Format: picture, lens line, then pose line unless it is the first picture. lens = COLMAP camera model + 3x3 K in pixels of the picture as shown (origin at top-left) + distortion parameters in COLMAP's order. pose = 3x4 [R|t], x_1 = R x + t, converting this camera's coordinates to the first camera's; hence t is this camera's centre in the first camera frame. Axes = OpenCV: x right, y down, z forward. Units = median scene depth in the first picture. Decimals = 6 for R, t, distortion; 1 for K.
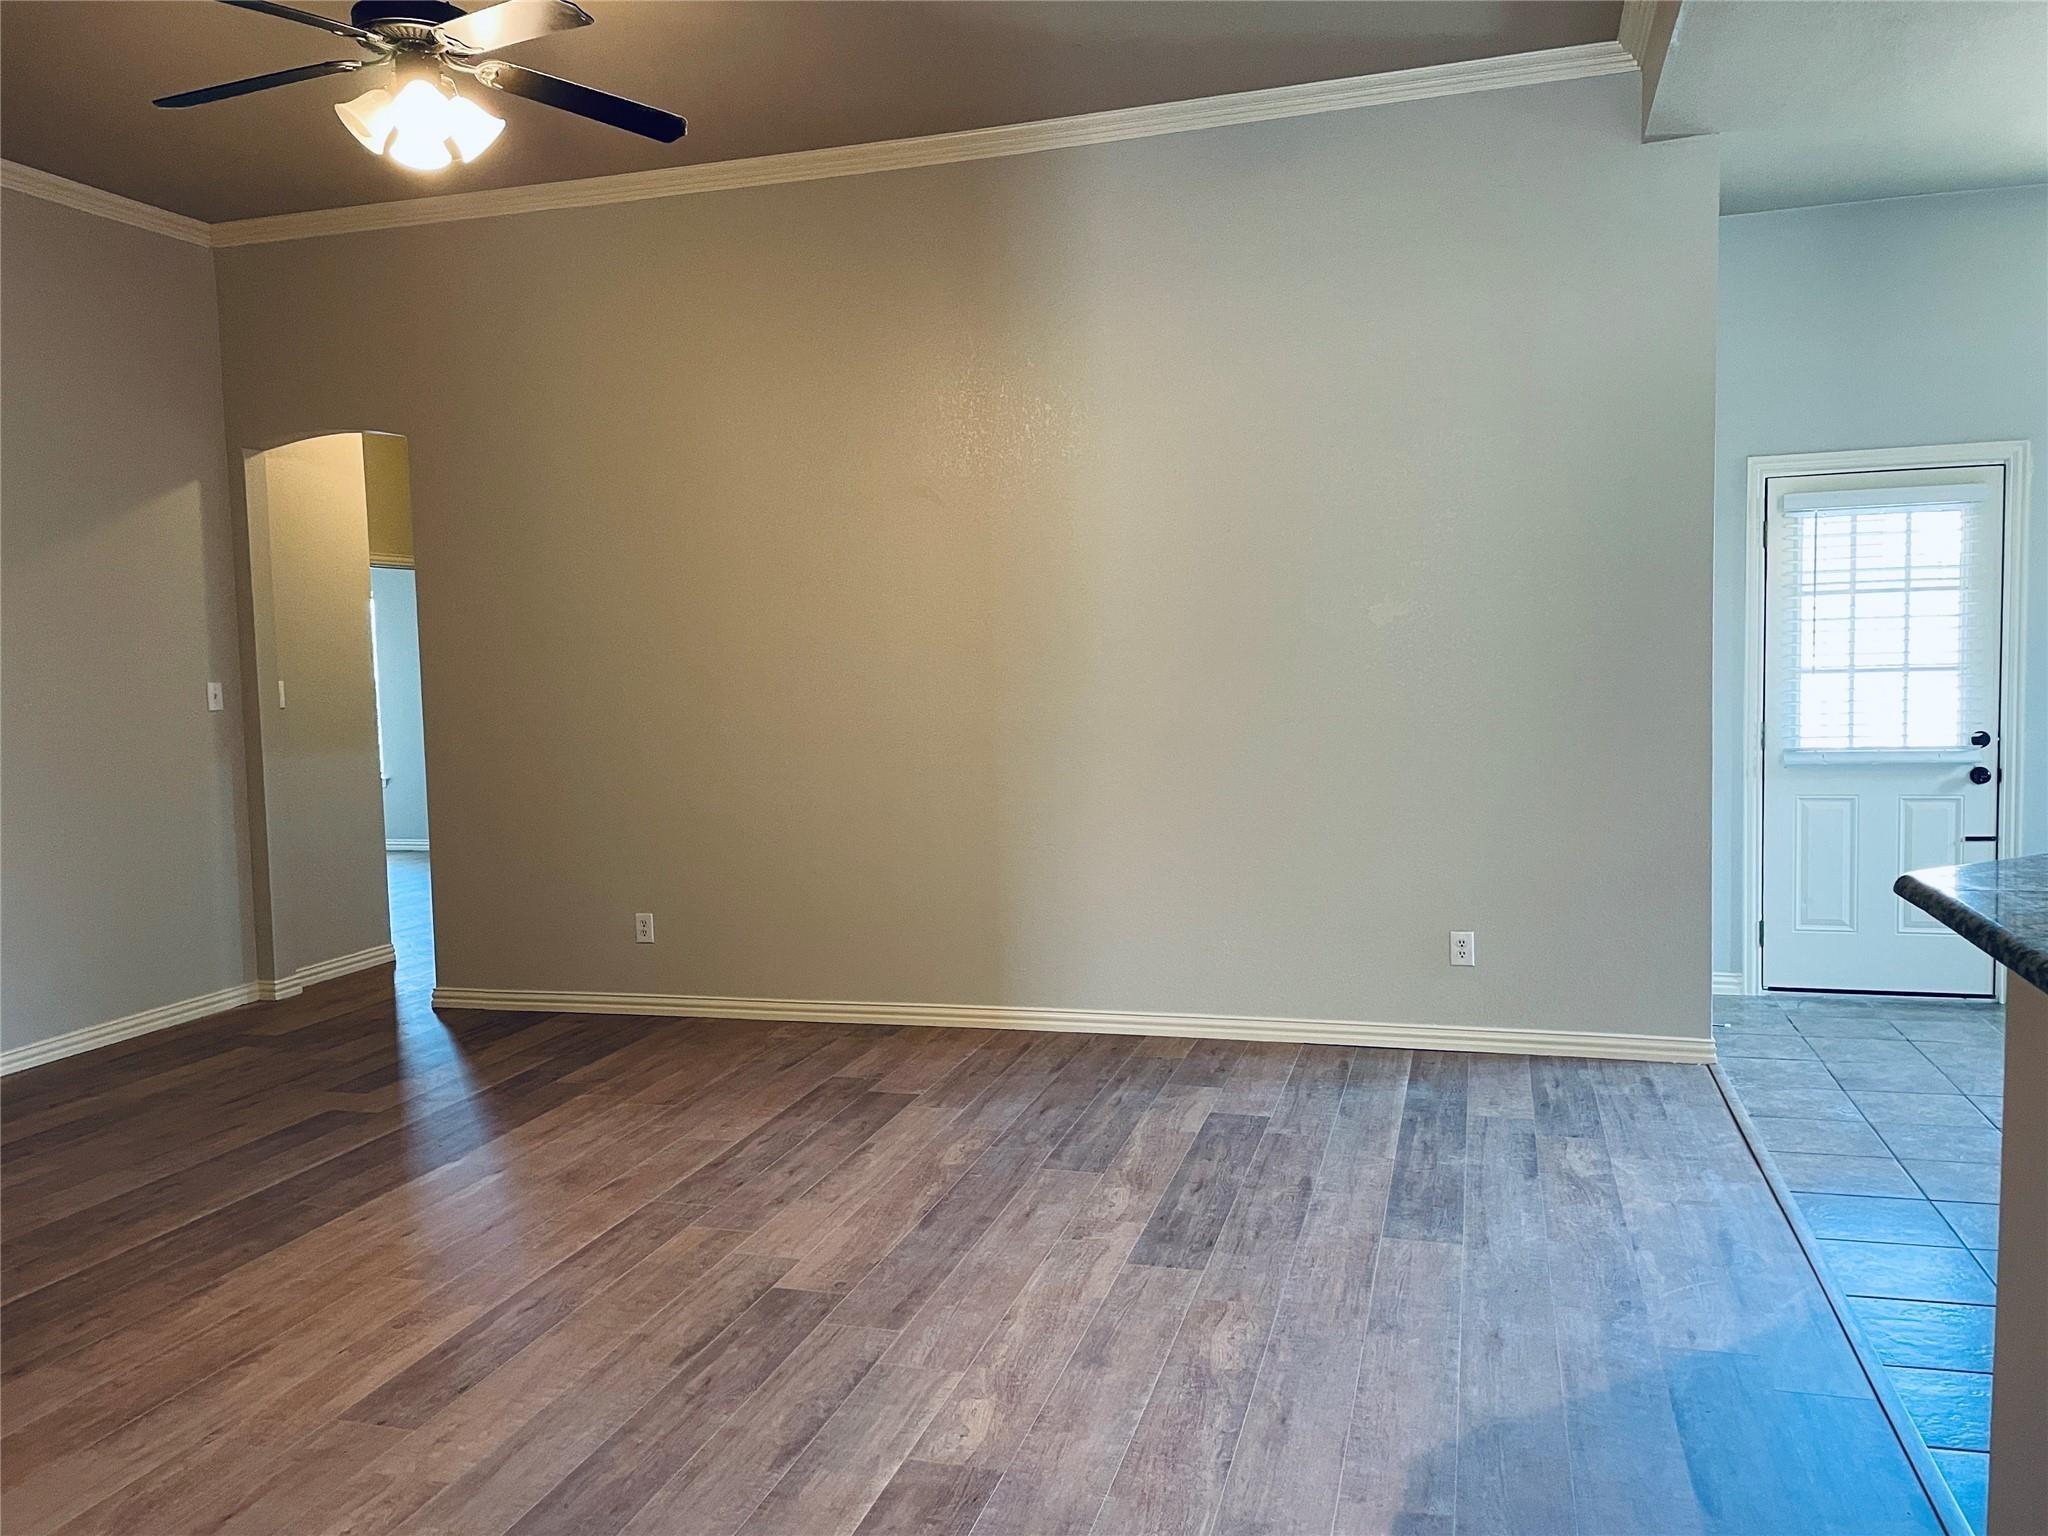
lens RADIAL K [[1544.7, 0, 1025.0], [0, 1544.7, 769.3], [0, 0, 1]] dist [0.089523, -0.112286]
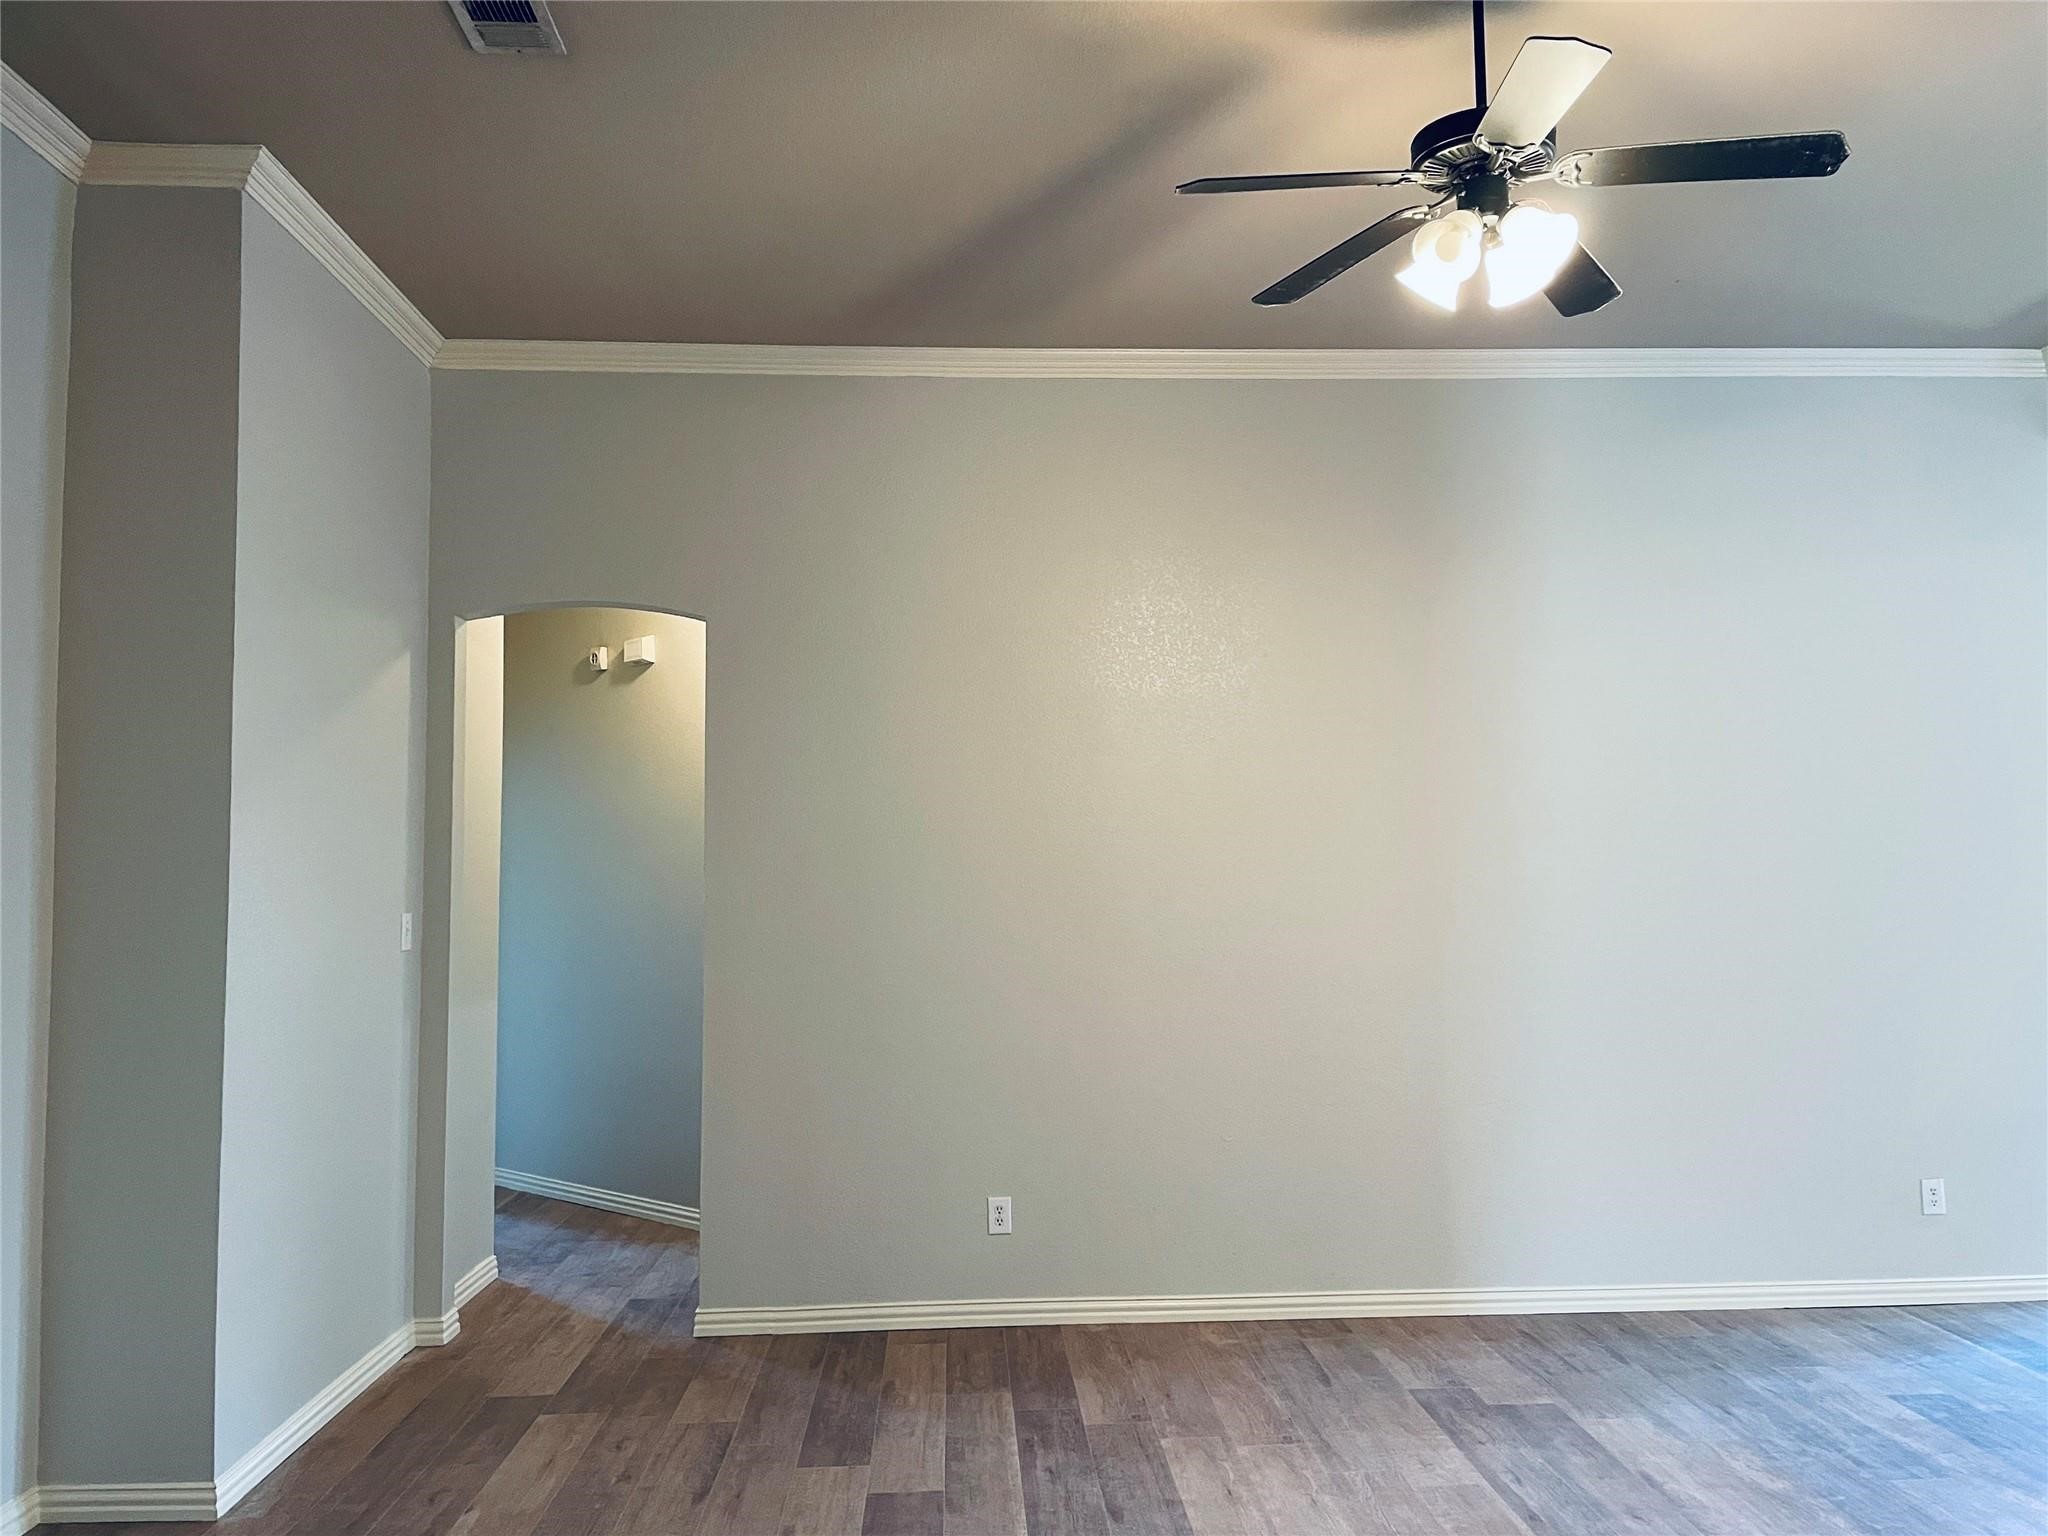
lens RADIAL K [[1544.7, 0, 1041.2], [0, 1544.7, 799.0], [0, 0, 1]] dist [0.089523, -0.112286]
pose [[0.940348, 0.036224, 0.338281, -0.710692], [0.009994, 0.990946, -0.133892, -0.008580], [-0.340068, 0.129286, 0.931471, 0.275230]]
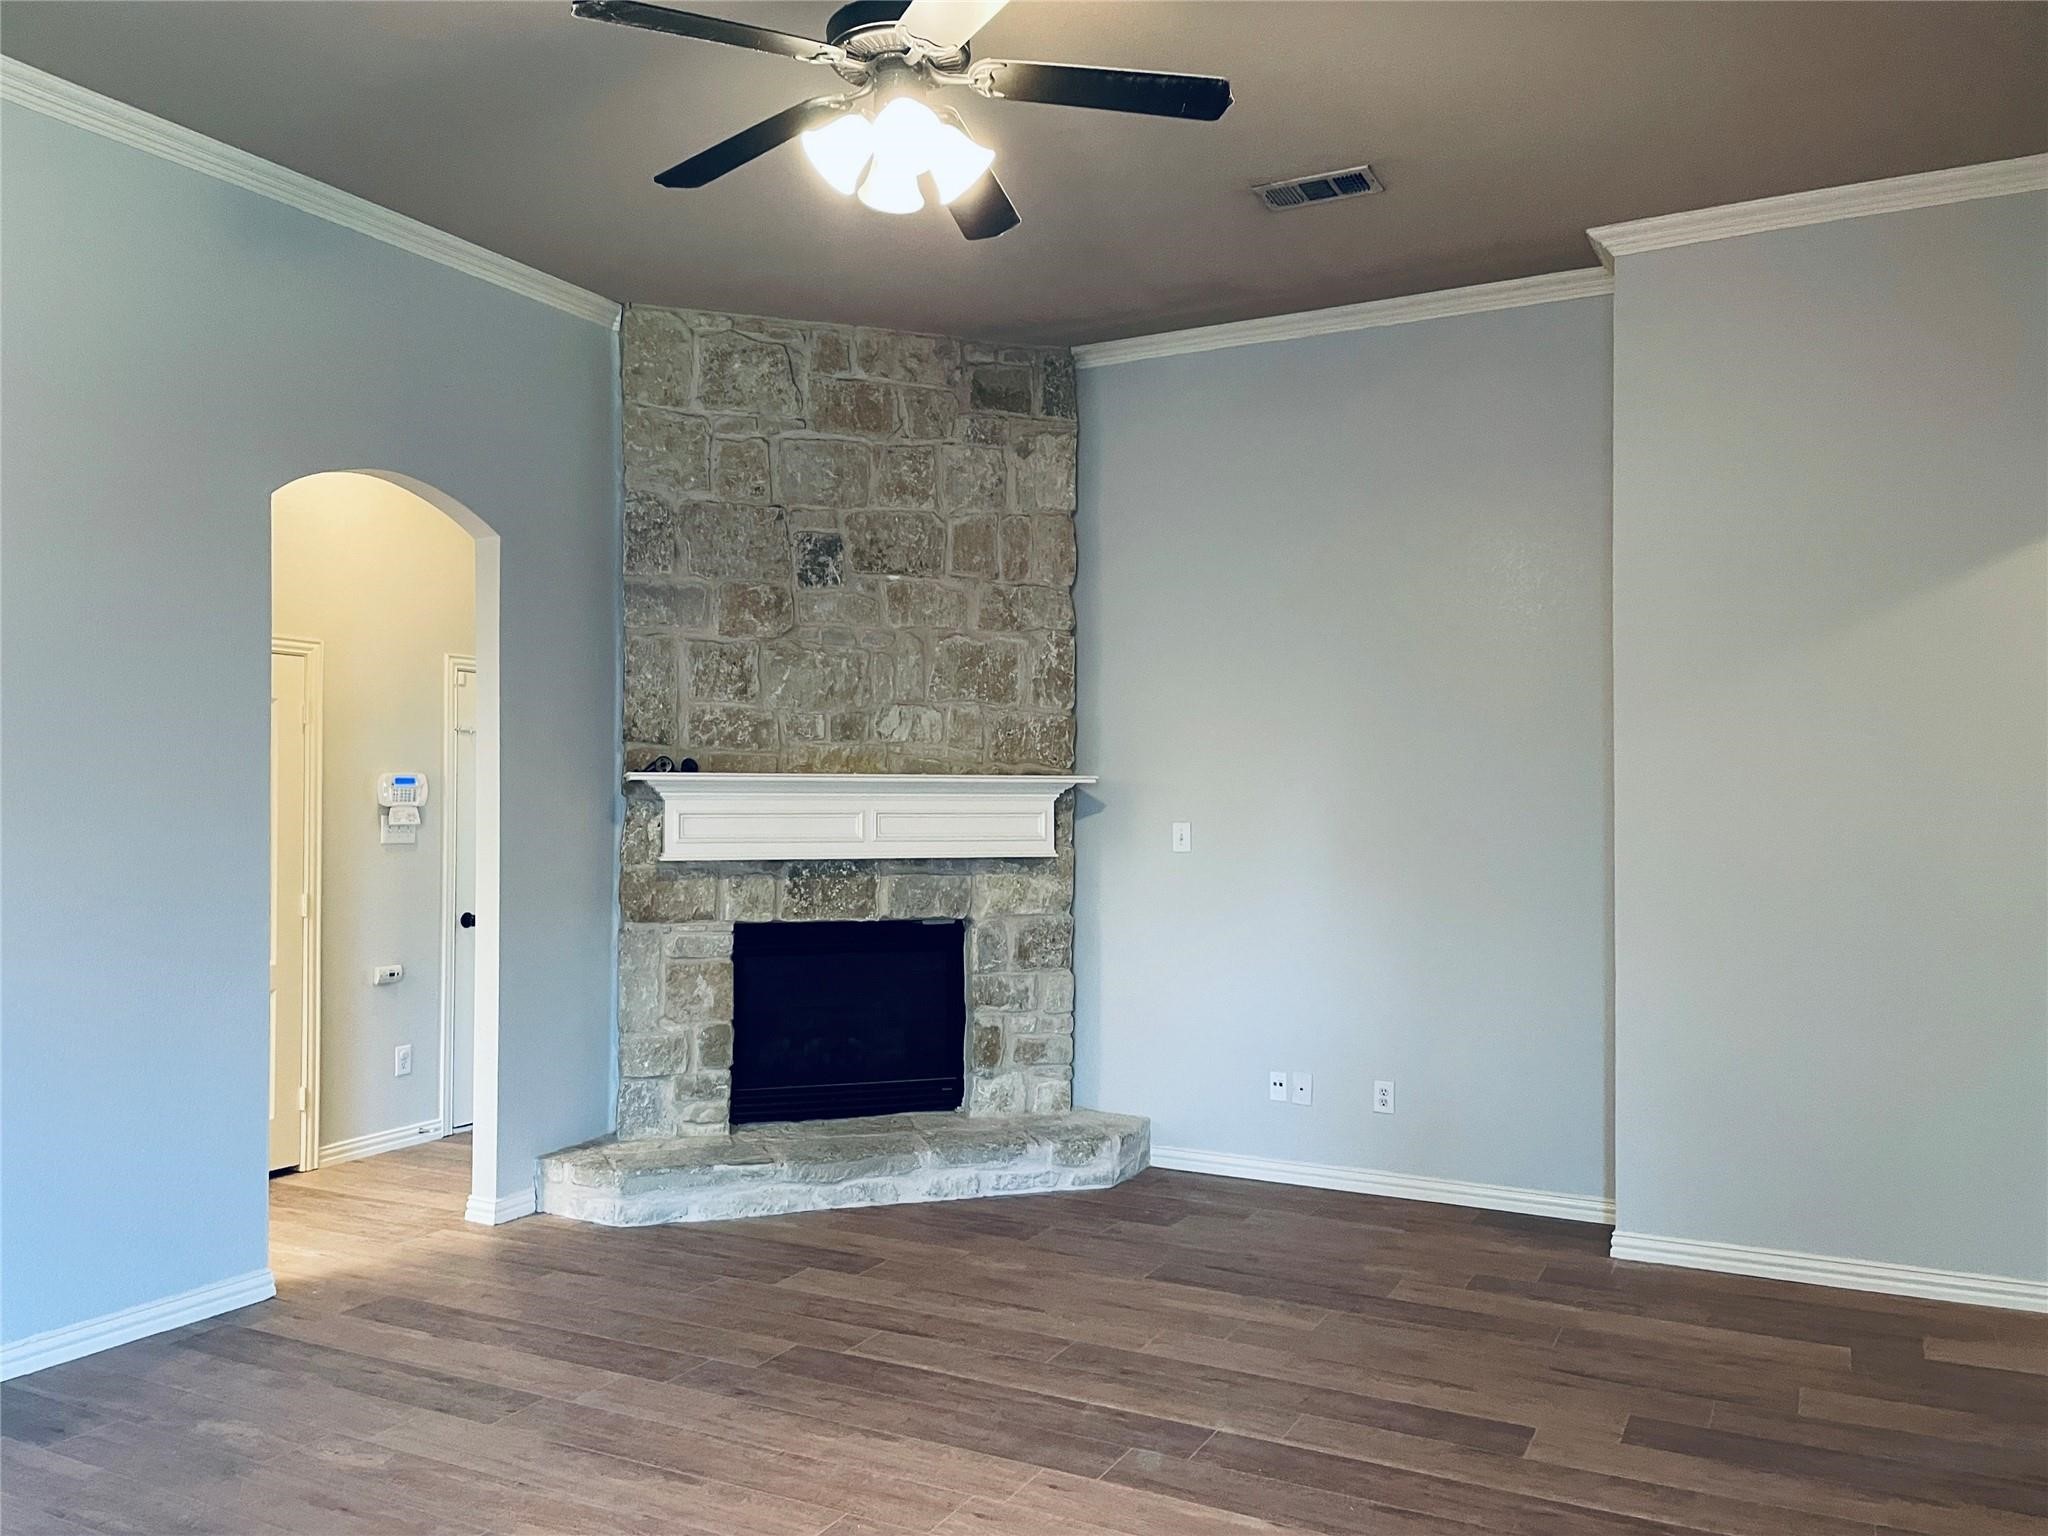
lens RADIAL K [[1544.7, 0, 1025.1], [0, 1544.7, 783.7], [0, 0, 1]] dist [0.089523, -0.112286]
pose [[-0.193757, 0.017921, -0.980886, 0.333104], [-0.071122, 0.996946, 0.032263, -0.091211], [0.978468, 0.076014, -0.191891, 1.005198]]
